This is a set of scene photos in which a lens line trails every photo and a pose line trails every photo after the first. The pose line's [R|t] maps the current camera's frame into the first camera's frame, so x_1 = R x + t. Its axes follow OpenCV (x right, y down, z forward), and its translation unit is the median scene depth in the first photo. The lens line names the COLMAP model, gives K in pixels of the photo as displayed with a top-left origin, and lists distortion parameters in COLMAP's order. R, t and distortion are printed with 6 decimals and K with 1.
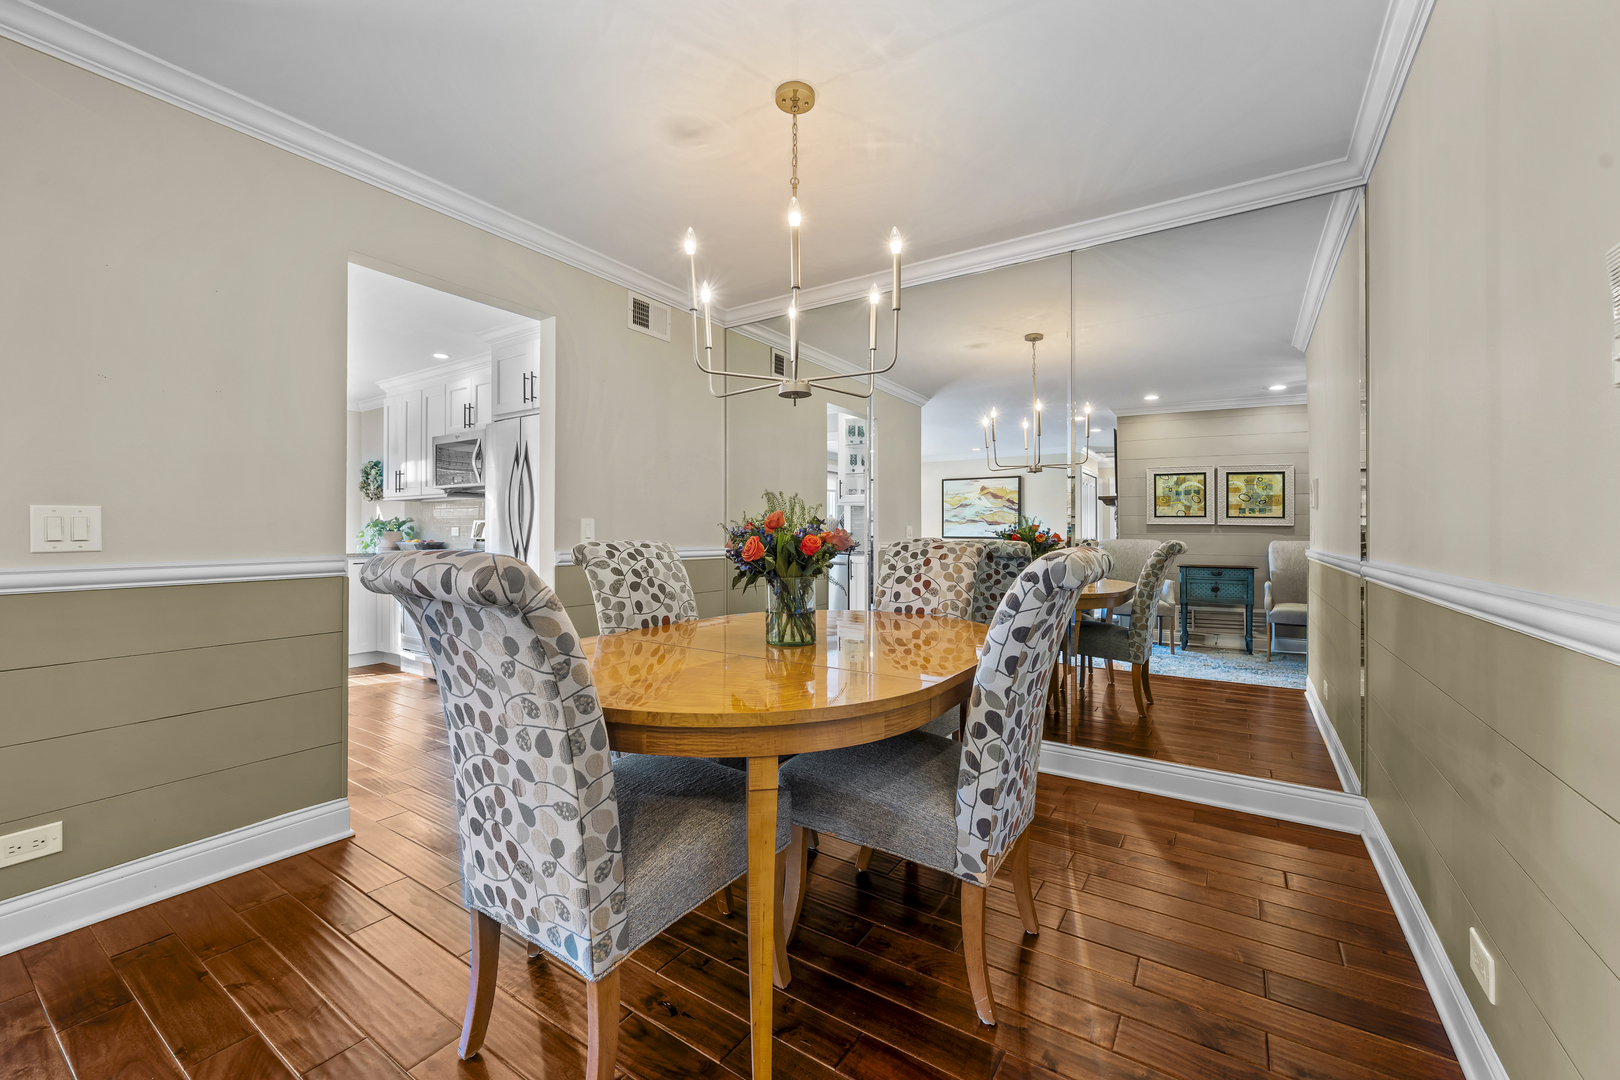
lens RADIAL K [[641.3, 0, 820.9], [0, 641.3, 533.2], [0, 0, 1]] dist [0.002440, 0.000423]
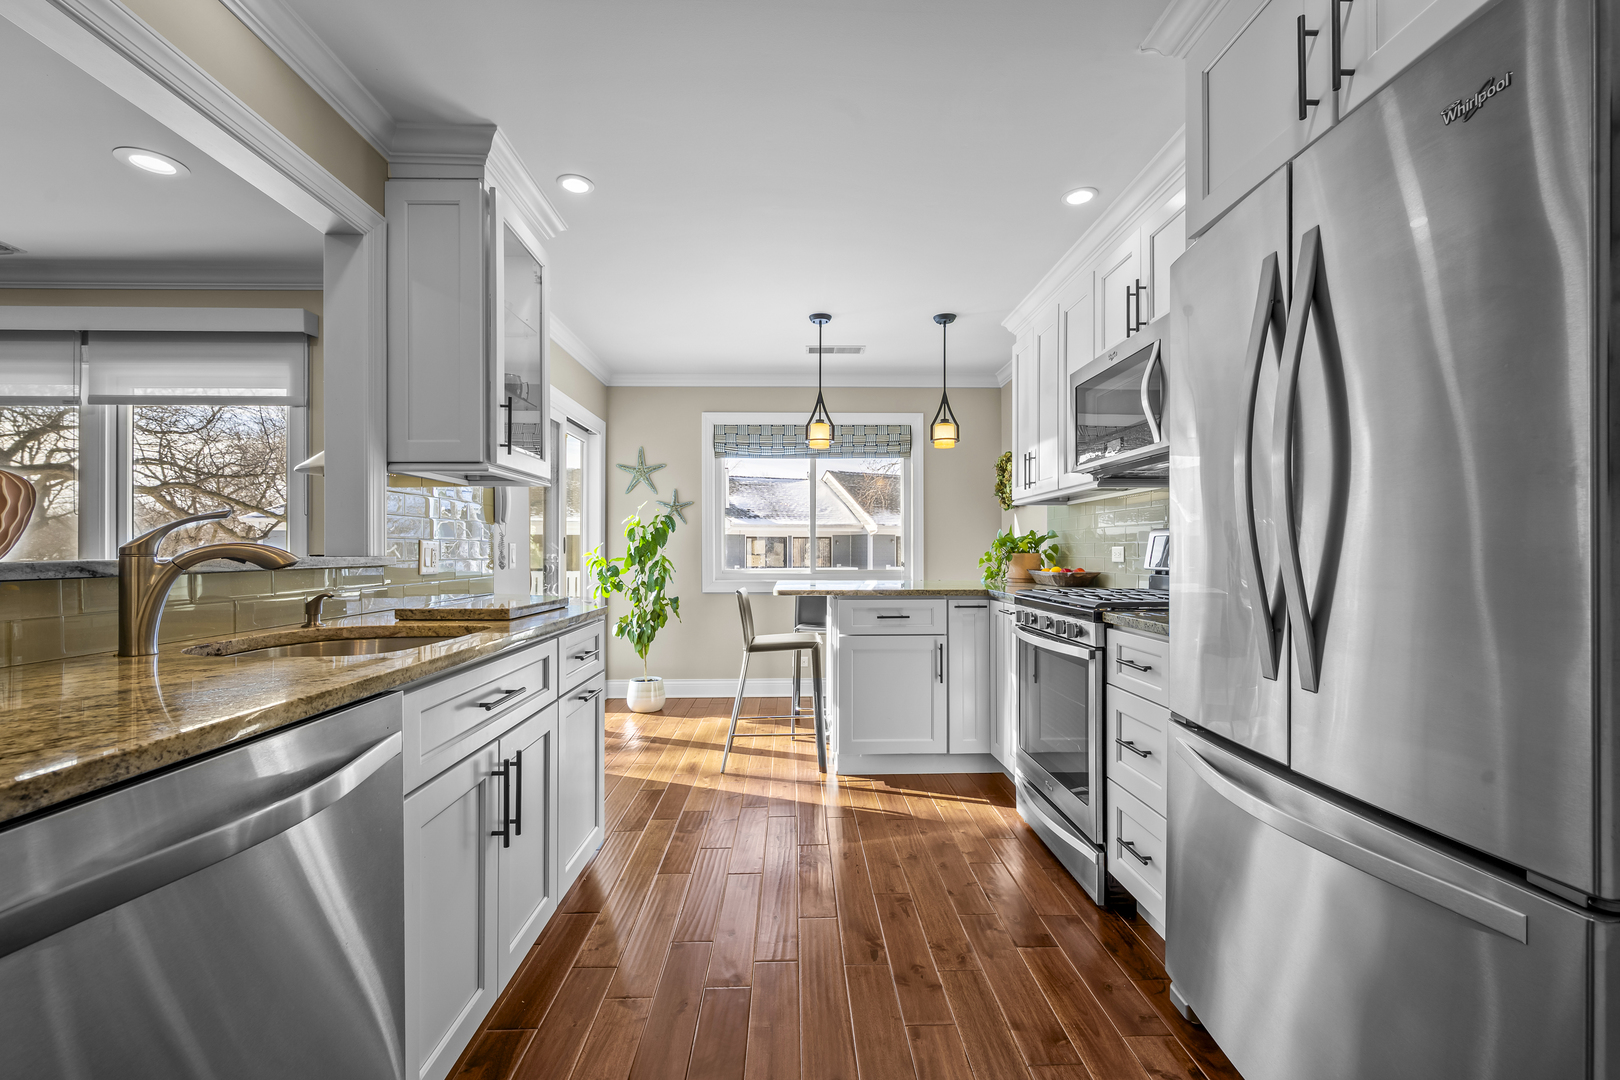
lens RADIAL K [[708.0, 0, 813.4], [0, 708.0, 545.0], [0, 0, 1]] dist [0.002731, -0.000675]
pose [[0.581911, -0.006905, -0.813223, -0.238462], [-0.001213, 0.999955, -0.009359, -0.004428], [0.813252, 0.006432, 0.581876, 0.456013]]
